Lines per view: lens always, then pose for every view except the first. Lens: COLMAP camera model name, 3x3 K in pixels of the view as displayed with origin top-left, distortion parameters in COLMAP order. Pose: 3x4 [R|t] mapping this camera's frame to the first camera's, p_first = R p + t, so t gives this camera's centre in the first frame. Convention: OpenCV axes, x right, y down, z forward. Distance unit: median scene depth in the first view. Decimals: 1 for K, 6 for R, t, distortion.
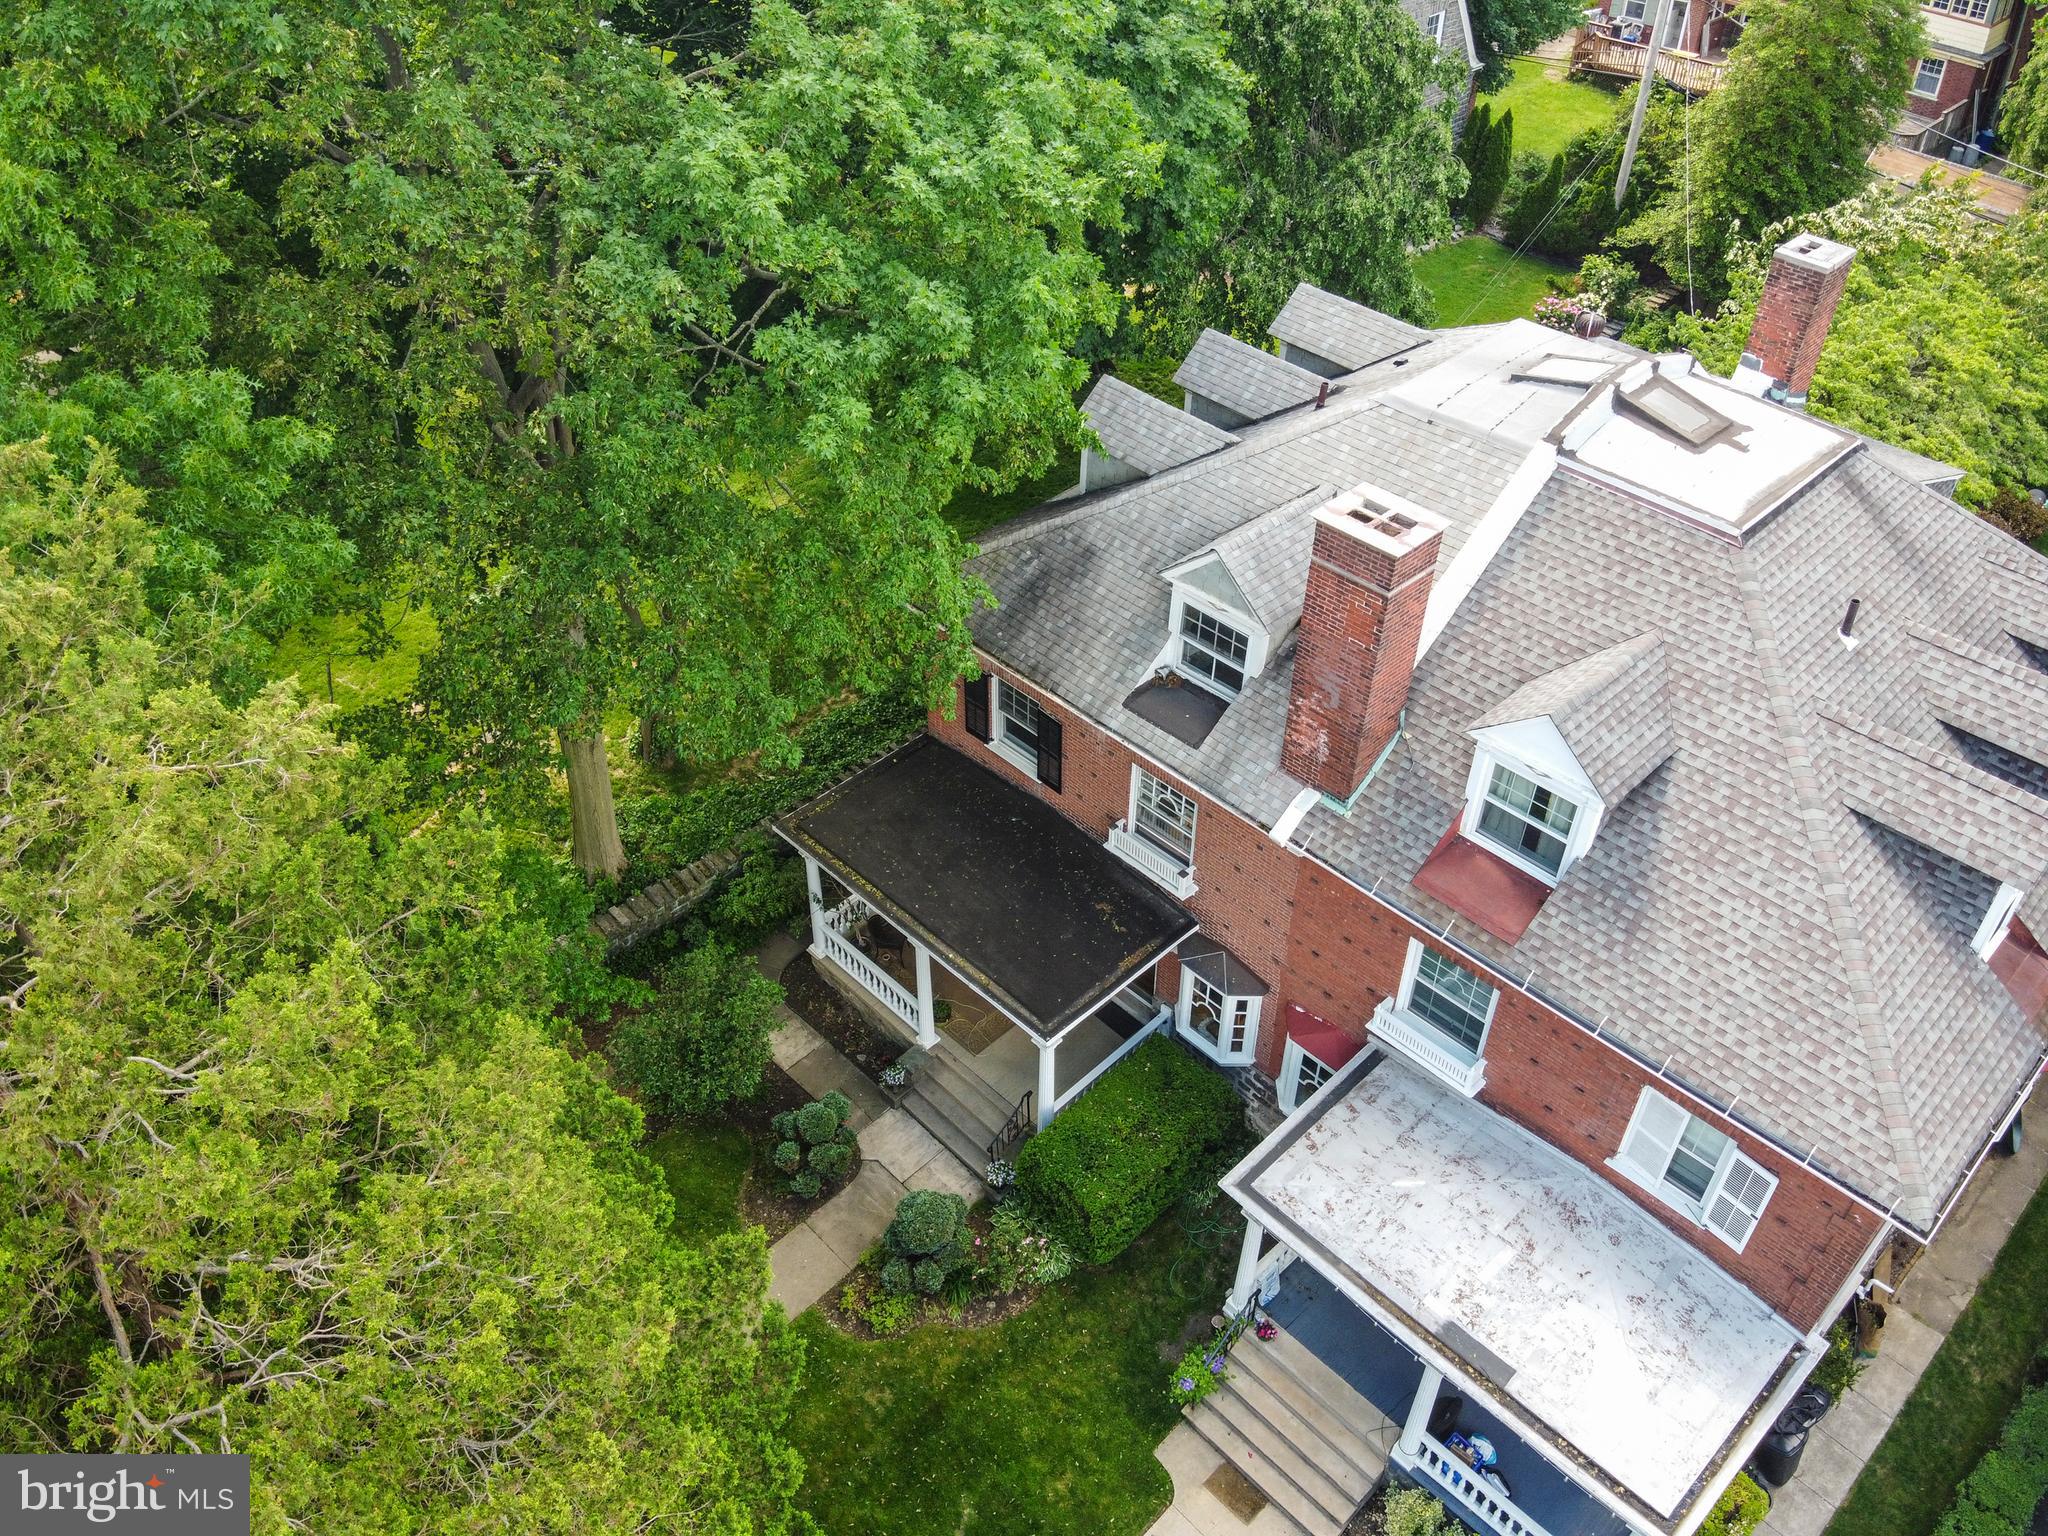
lens RADIAL K [[1562.7, 0, 1024.0], [0, 1562.7, 768.0], [0, 0, 1]] dist [-0.003237, -0.002887]
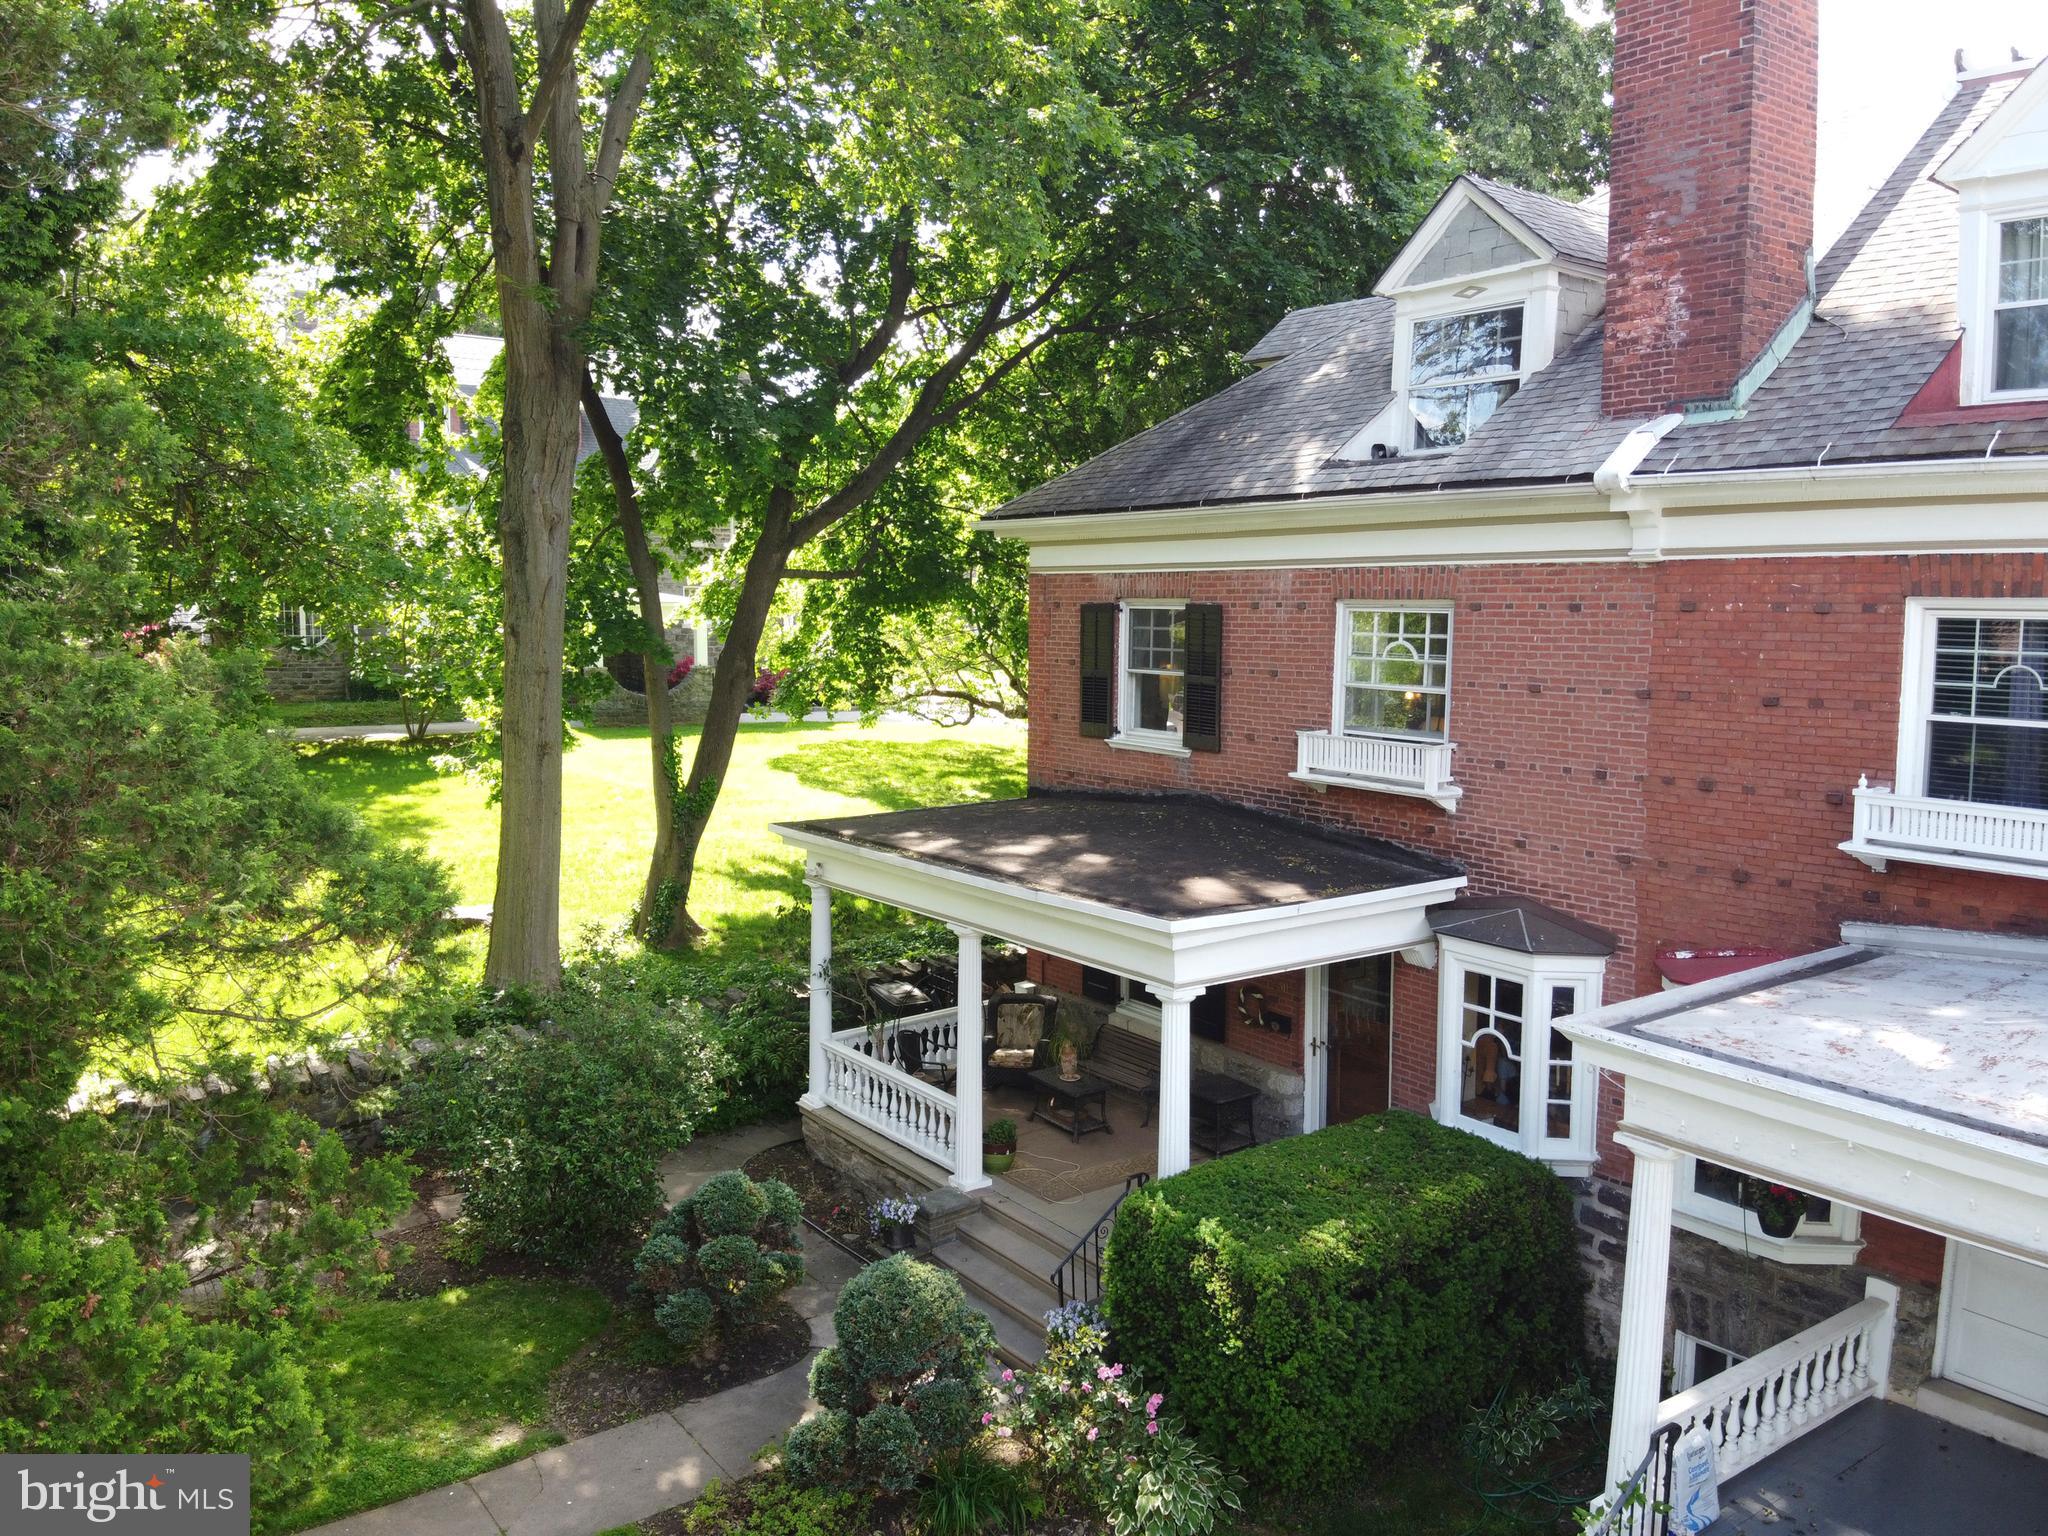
lens RADIAL K [[1605.5, 0, 1024.0], [0, 1605.5, 768.0], [0, 0, 1]] dist [-0.006641, -0.003322]
pose [[0.990601, 0.019806, -0.135341, 0.033327], [-0.091373, 0.832121, -0.547015, 0.390715], [0.101786, 0.554240, 0.826110, 0.499450]]
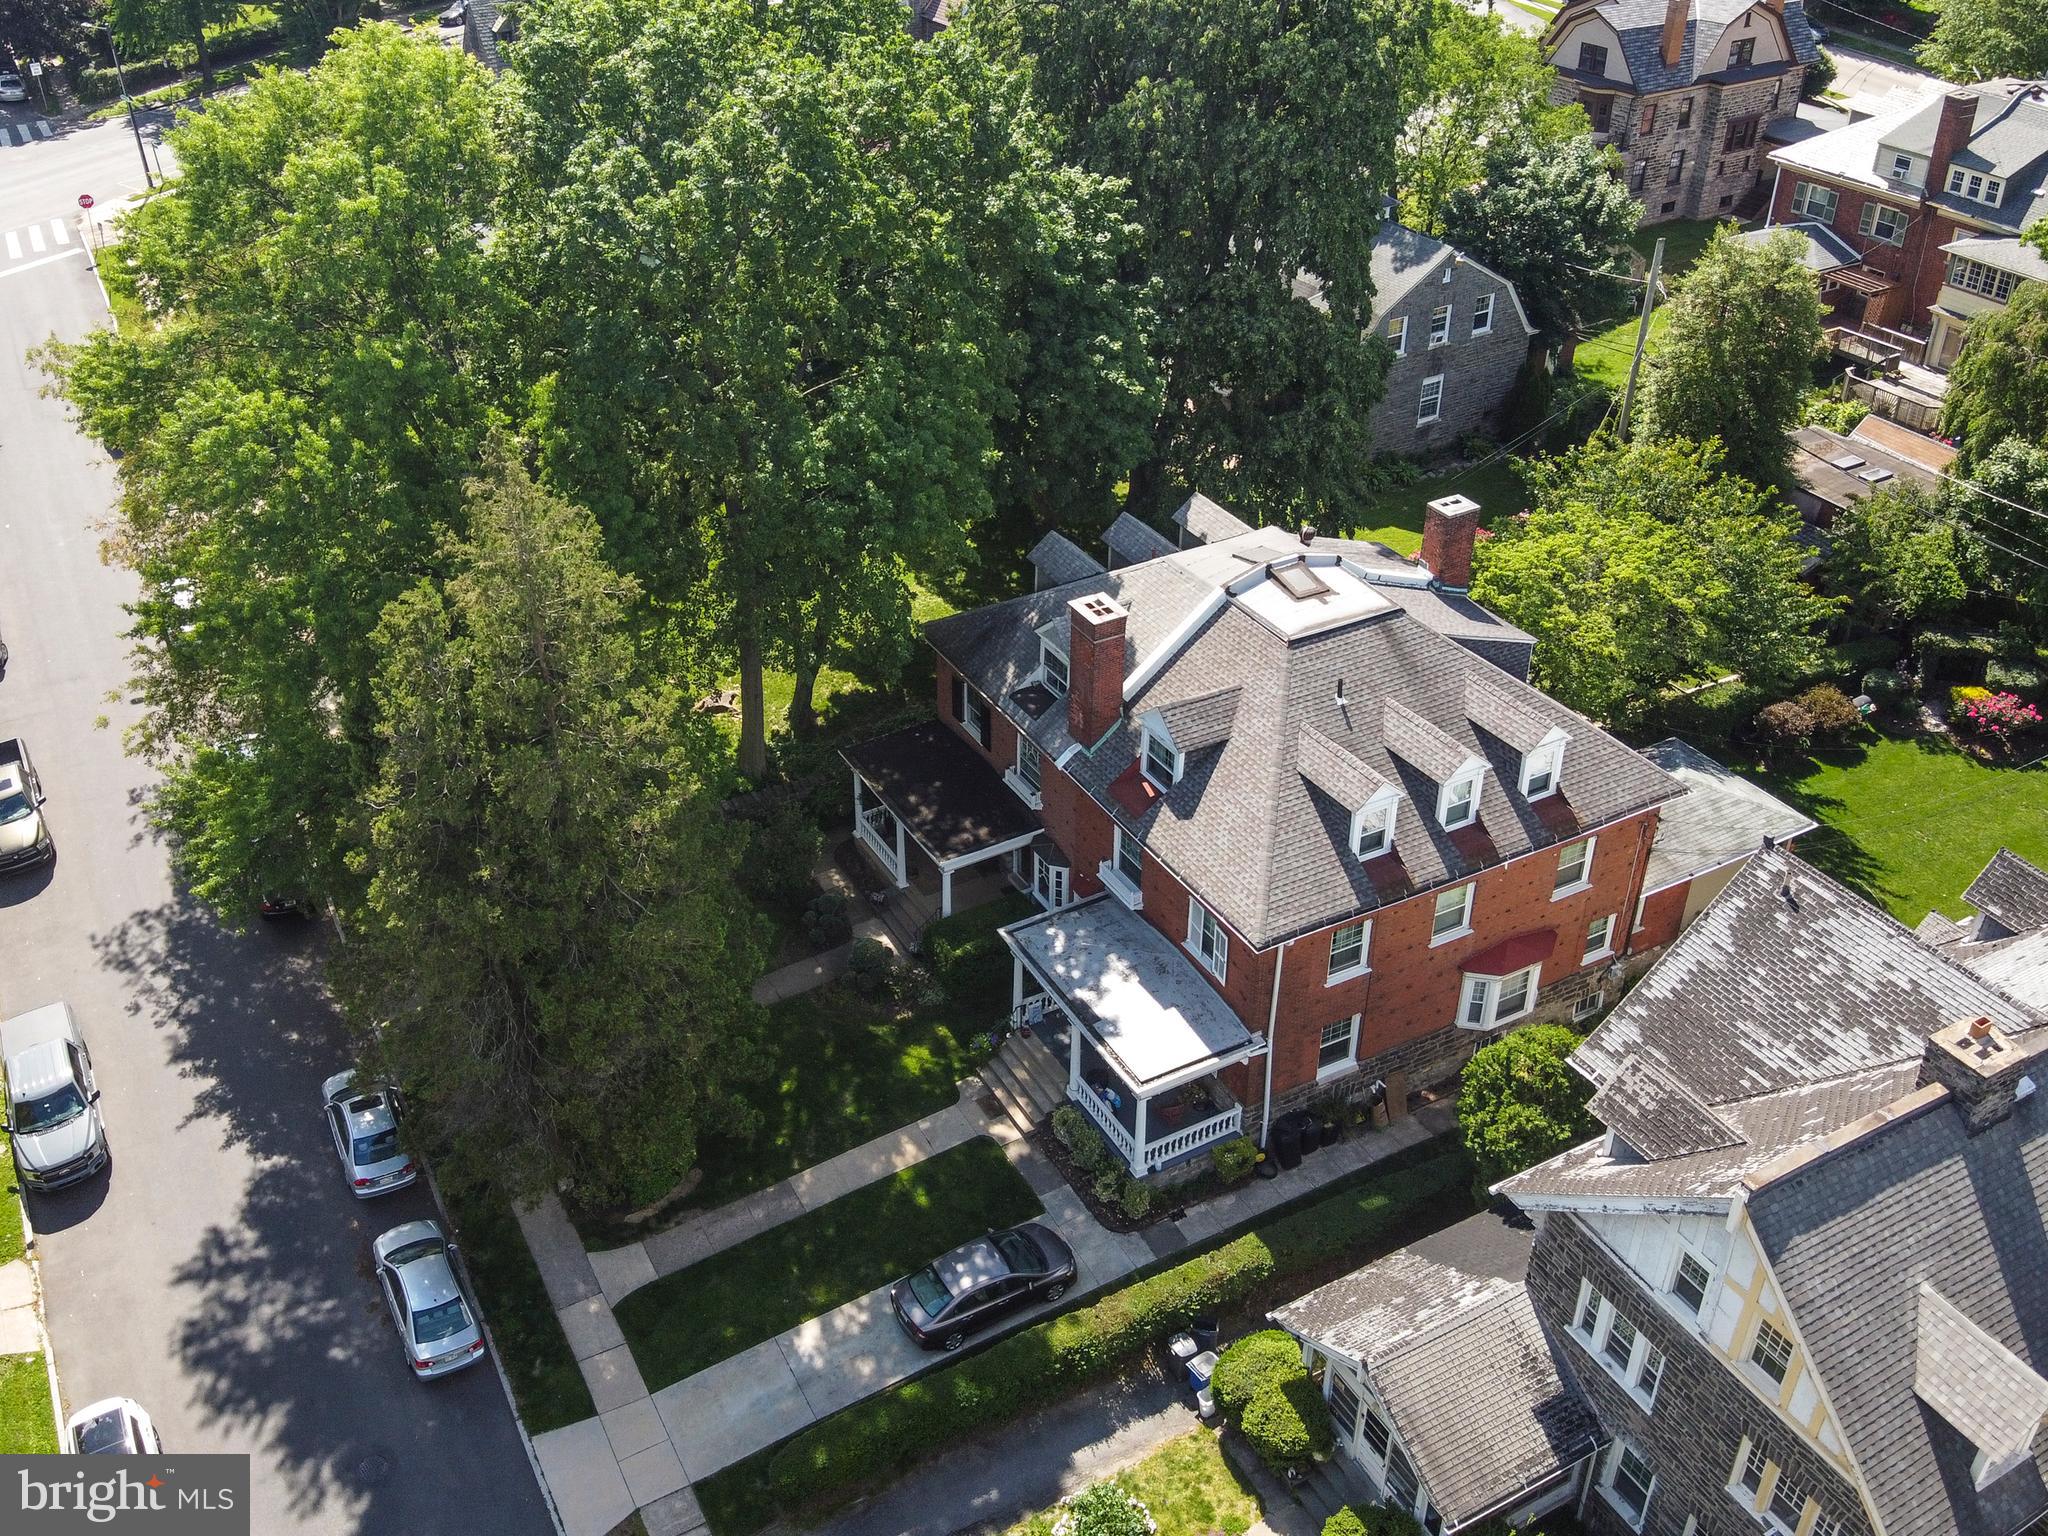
lens RADIAL K [[1934.9, 0, 1024.0], [0, 1934.9, 768.0], [0, 0, 1]] dist [0.006038, 0.000049]
pose [[0.968868, 0.140725, -0.203693, 0.545007], [-0.162443, 0.982223, -0.094073, 0.250280], [0.186833, 0.124232, 0.974505, -1.222064]]
